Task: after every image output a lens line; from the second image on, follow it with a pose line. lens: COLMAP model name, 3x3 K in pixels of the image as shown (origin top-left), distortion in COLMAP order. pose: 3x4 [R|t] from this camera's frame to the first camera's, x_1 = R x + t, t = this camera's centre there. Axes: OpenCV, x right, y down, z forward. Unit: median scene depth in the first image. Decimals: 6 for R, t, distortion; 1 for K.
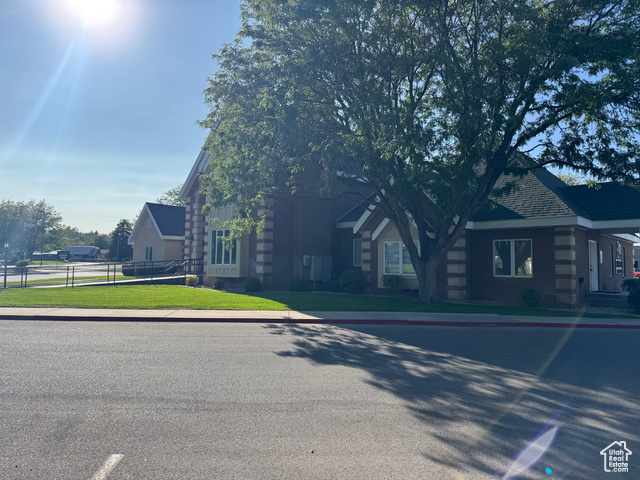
lens RADIAL K [[447.2, 0, 320.0], [0, 447.2, 240.0], [0, 0, 1]] dist [0.066769, -0.001920]
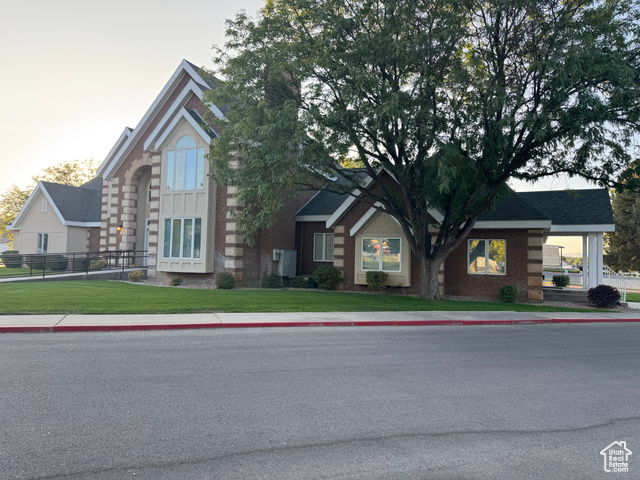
lens RADIAL K [[447.2, 0, 320.0], [0, 447.2, 240.0], [0, 0, 1]] dist [0.066769, -0.001920]
pose [[0.958092, 0.026145, 0.285266, -0.216954], [-0.031393, 0.999411, 0.013840, -0.001207], [-0.284736, -0.022215, 0.958348, 0.079922]]
